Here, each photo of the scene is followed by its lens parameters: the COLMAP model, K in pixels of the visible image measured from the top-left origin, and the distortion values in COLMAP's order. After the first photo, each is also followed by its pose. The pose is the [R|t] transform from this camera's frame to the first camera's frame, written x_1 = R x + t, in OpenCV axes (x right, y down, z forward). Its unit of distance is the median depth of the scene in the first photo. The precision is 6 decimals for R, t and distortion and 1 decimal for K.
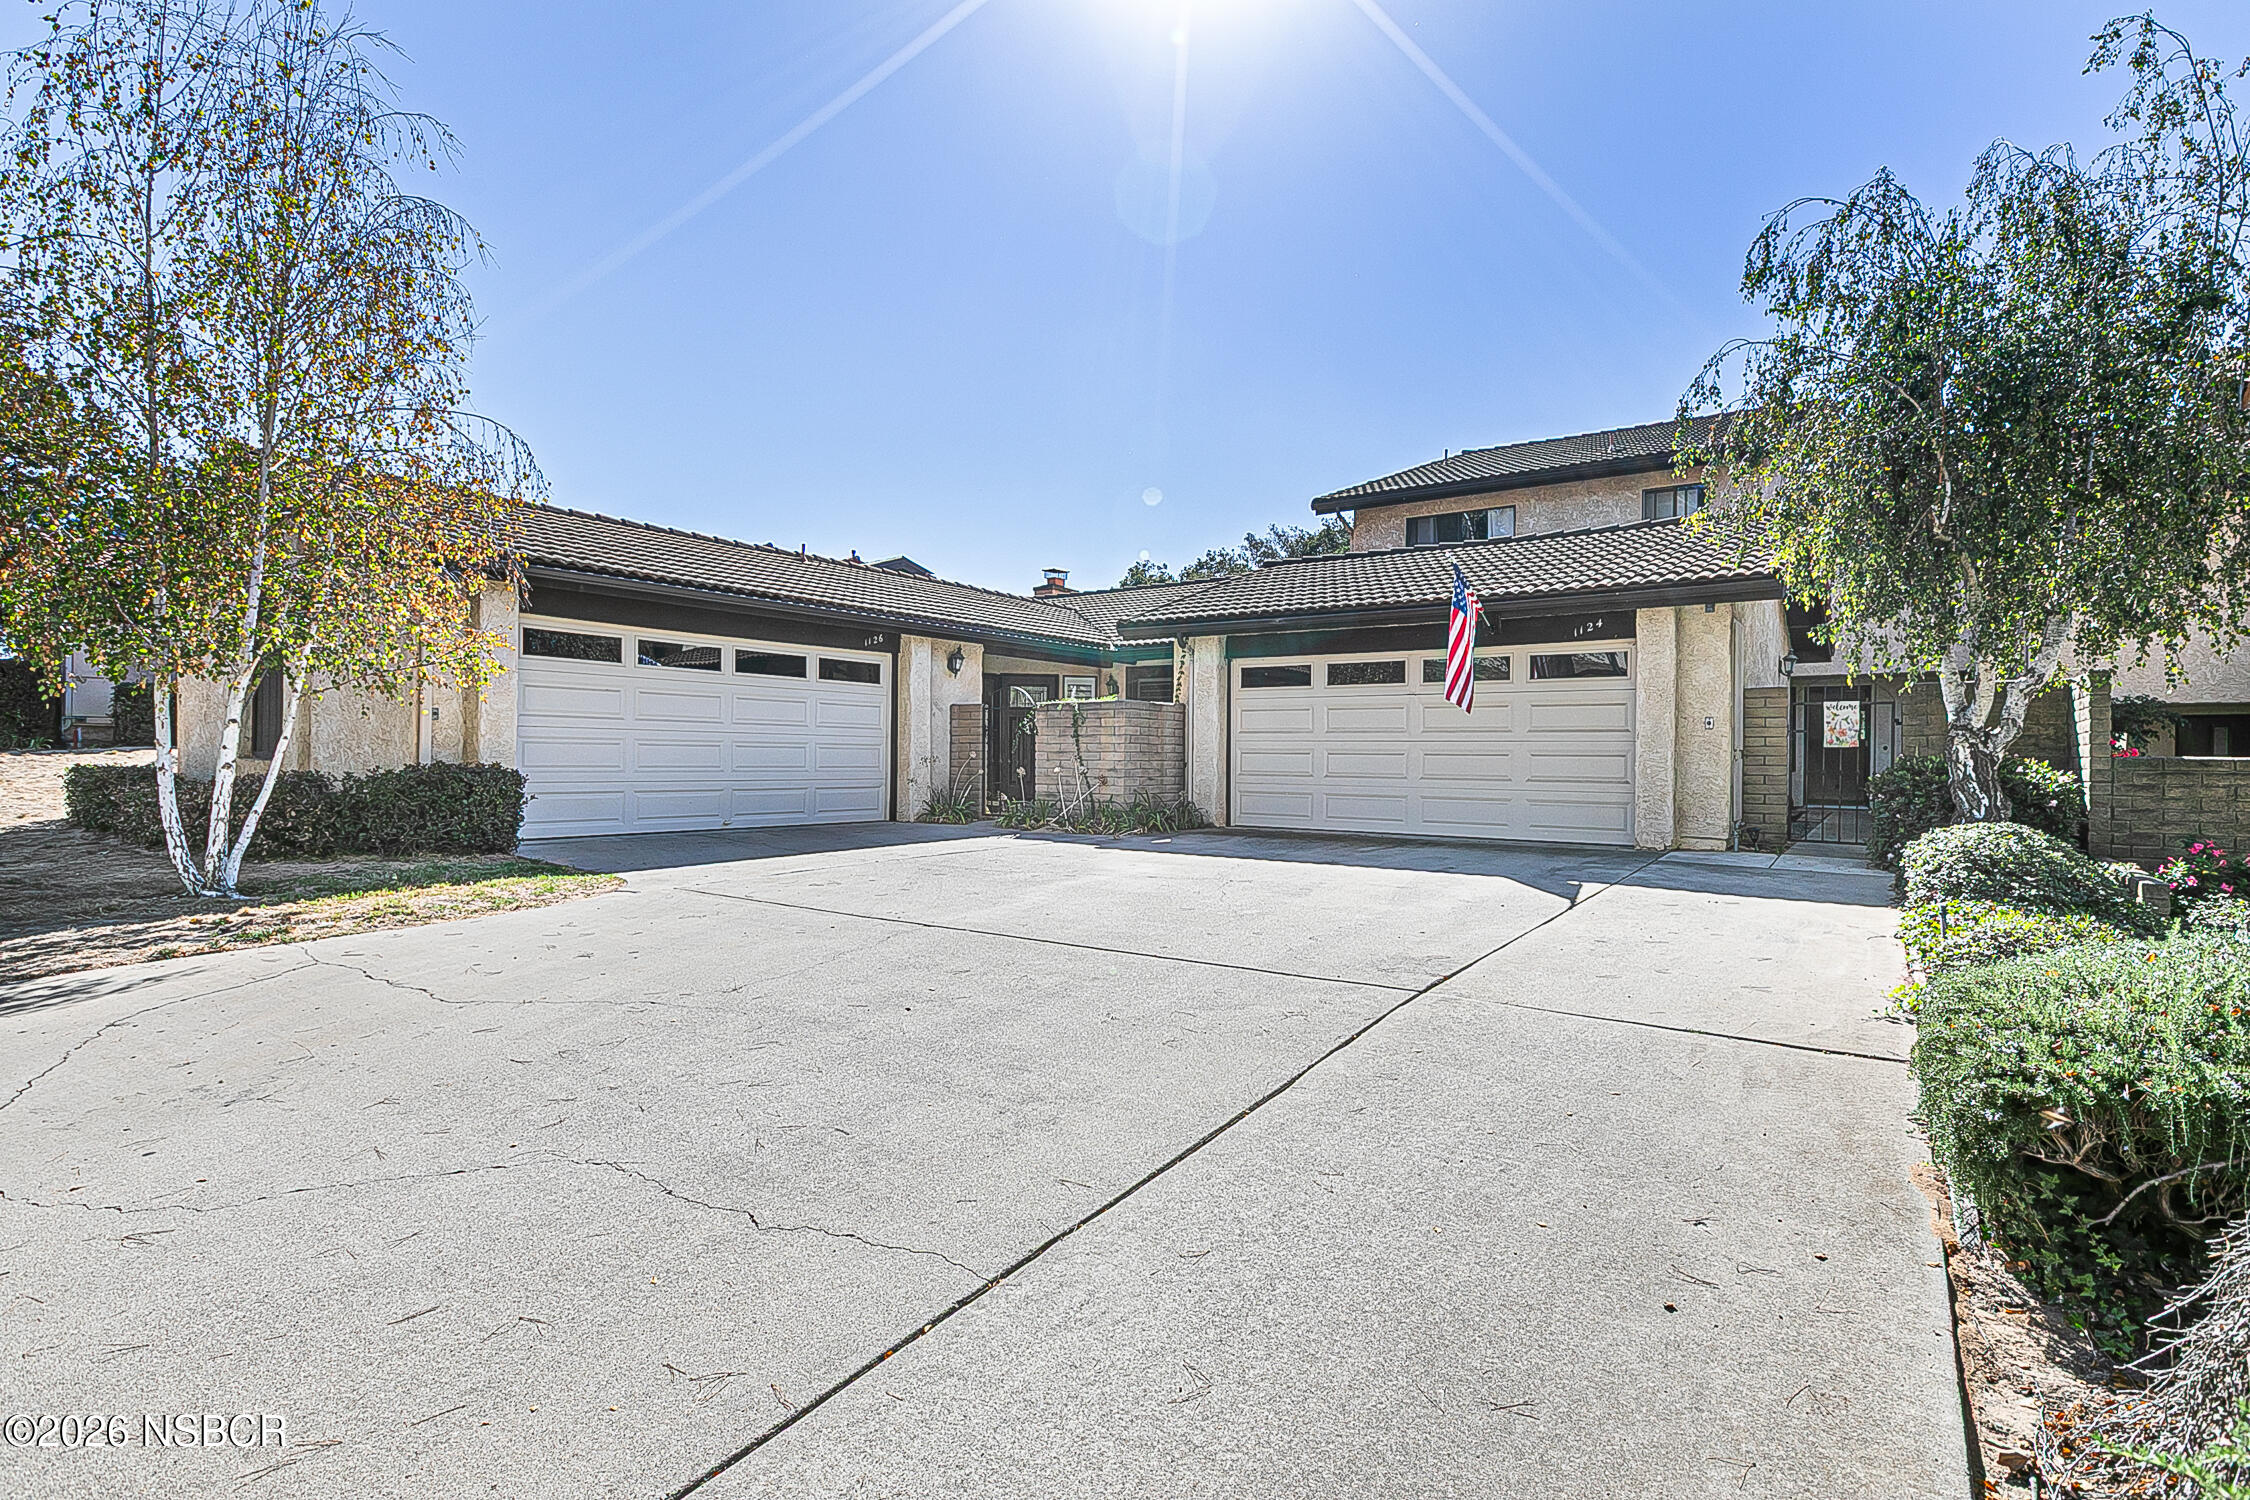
lens RADIAL K [[1110.2, 0, 1116.0], [0, 1110.2, 758.4], [0, 0, 1]] dist [-0.005469, -0.001362]
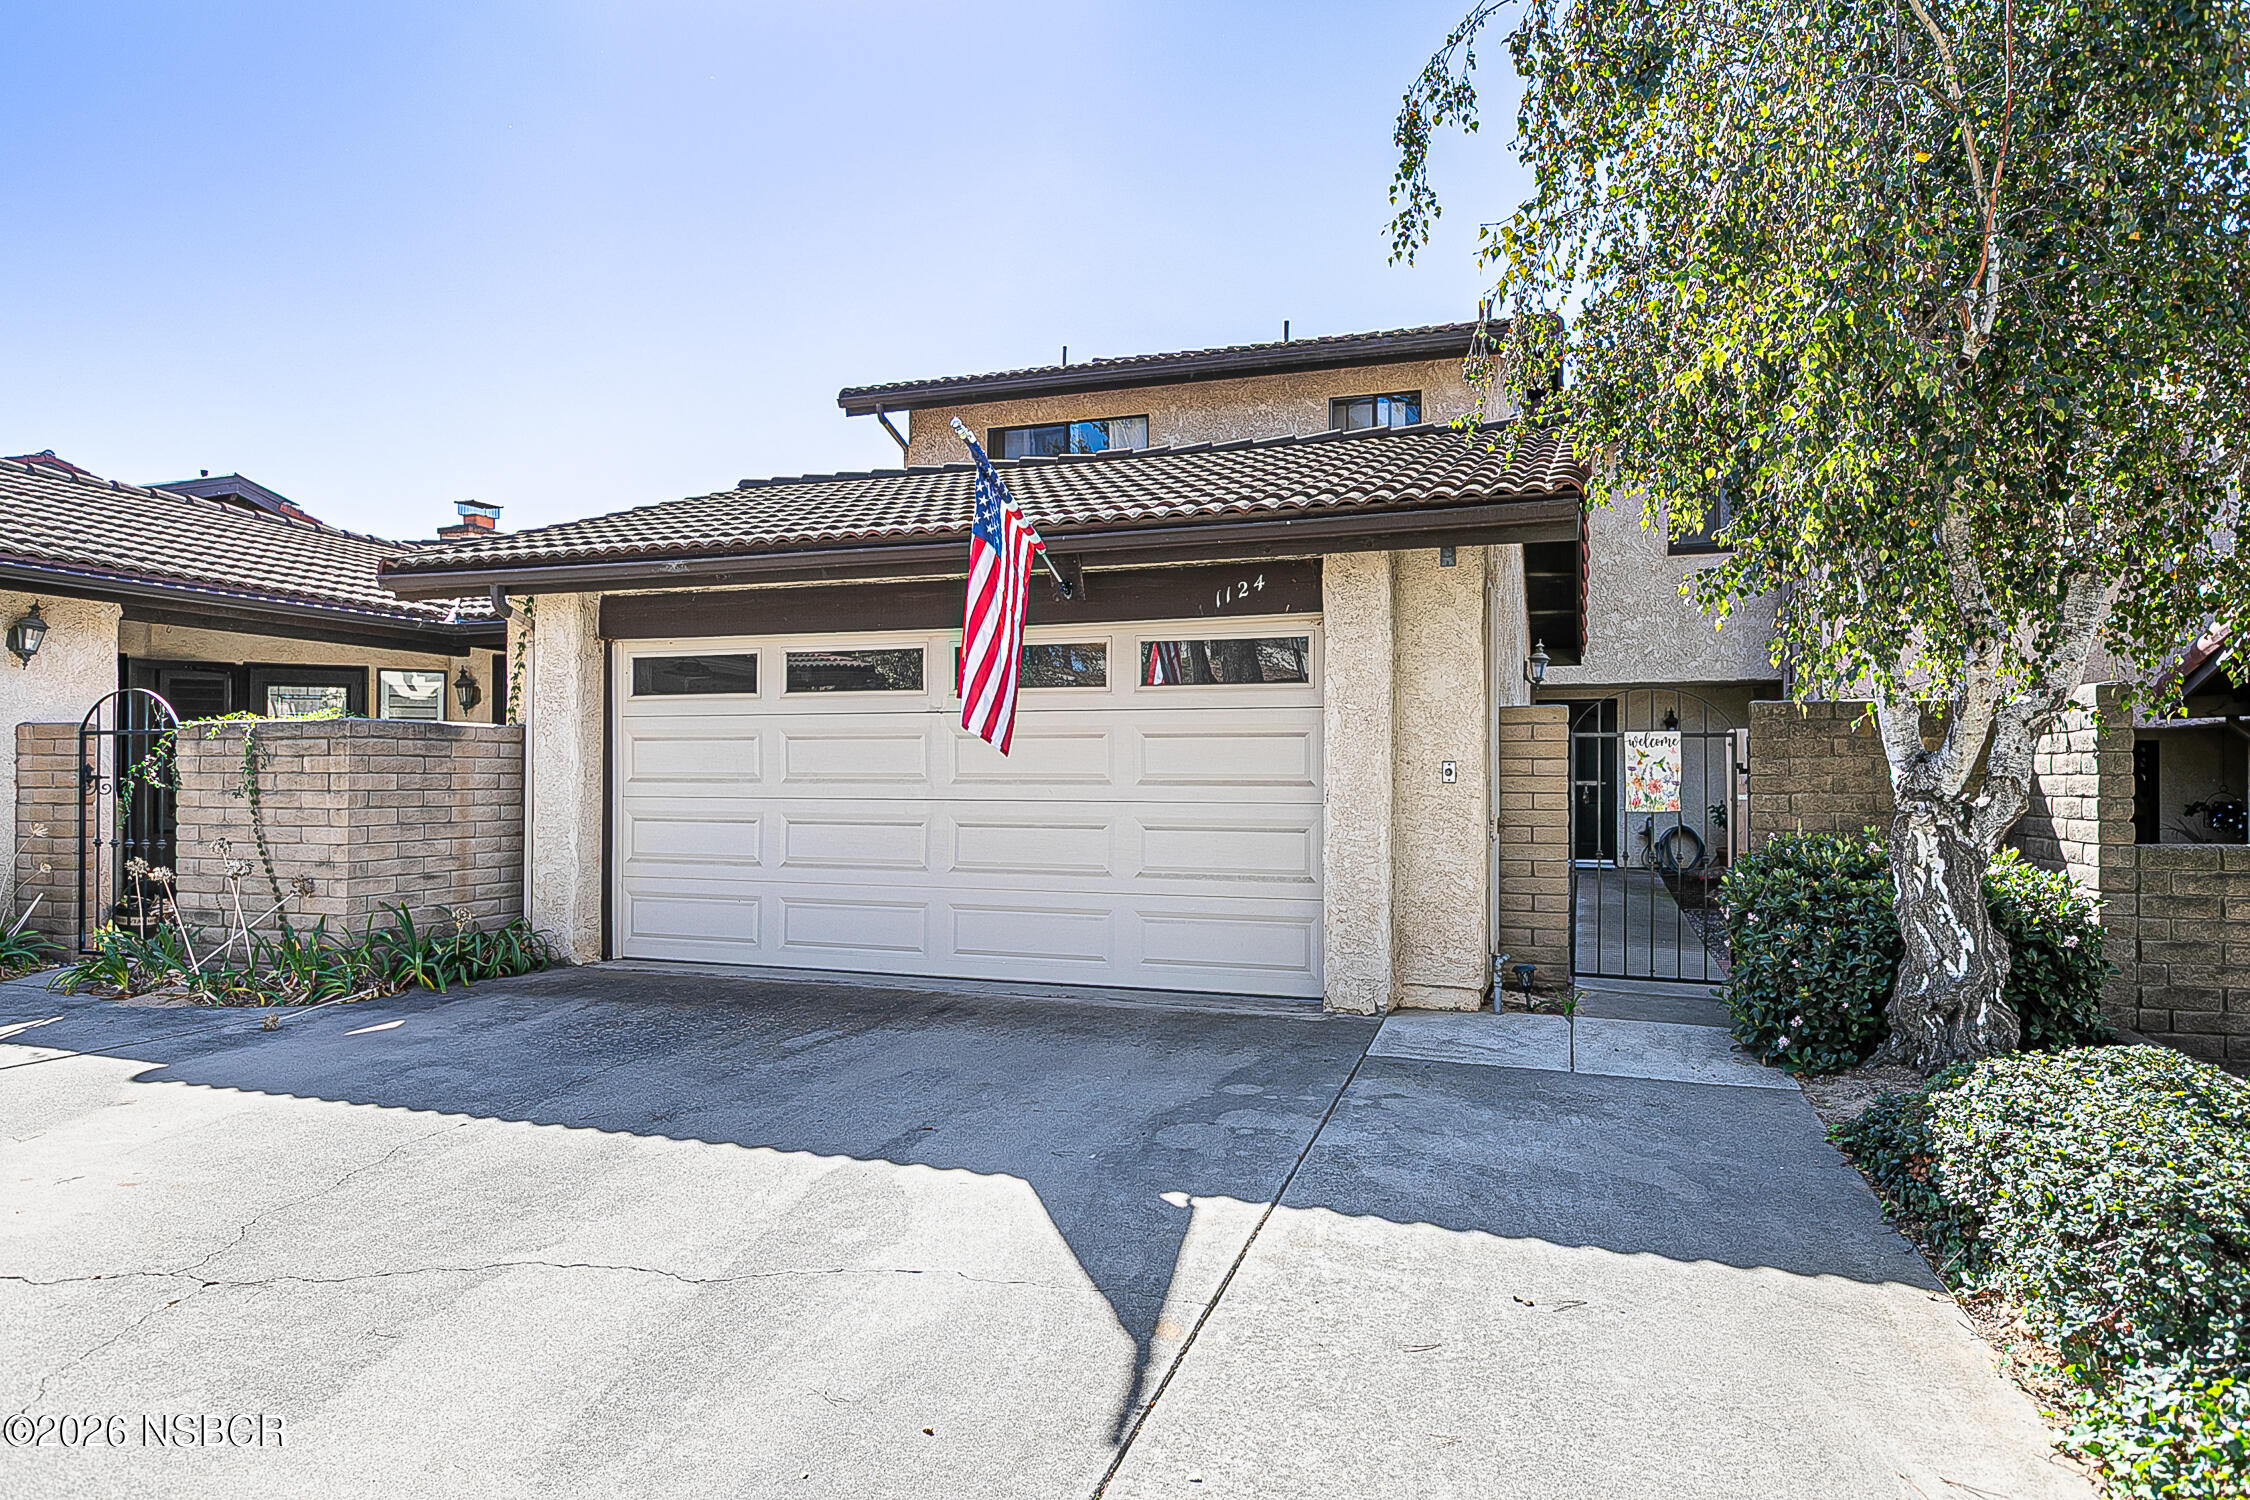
lens RADIAL K [[1369.2, 0, 1121.2], [0, 1369.2, 751.5], [0, 0, 1]] dist [-0.009739, -0.000502]
pose [[0.958076, -0.001347, 0.286510, 0.162151], [0.006794, 0.999815, -0.018020, -0.025933], [-0.286433, 0.019211, 0.957908, 0.343993]]
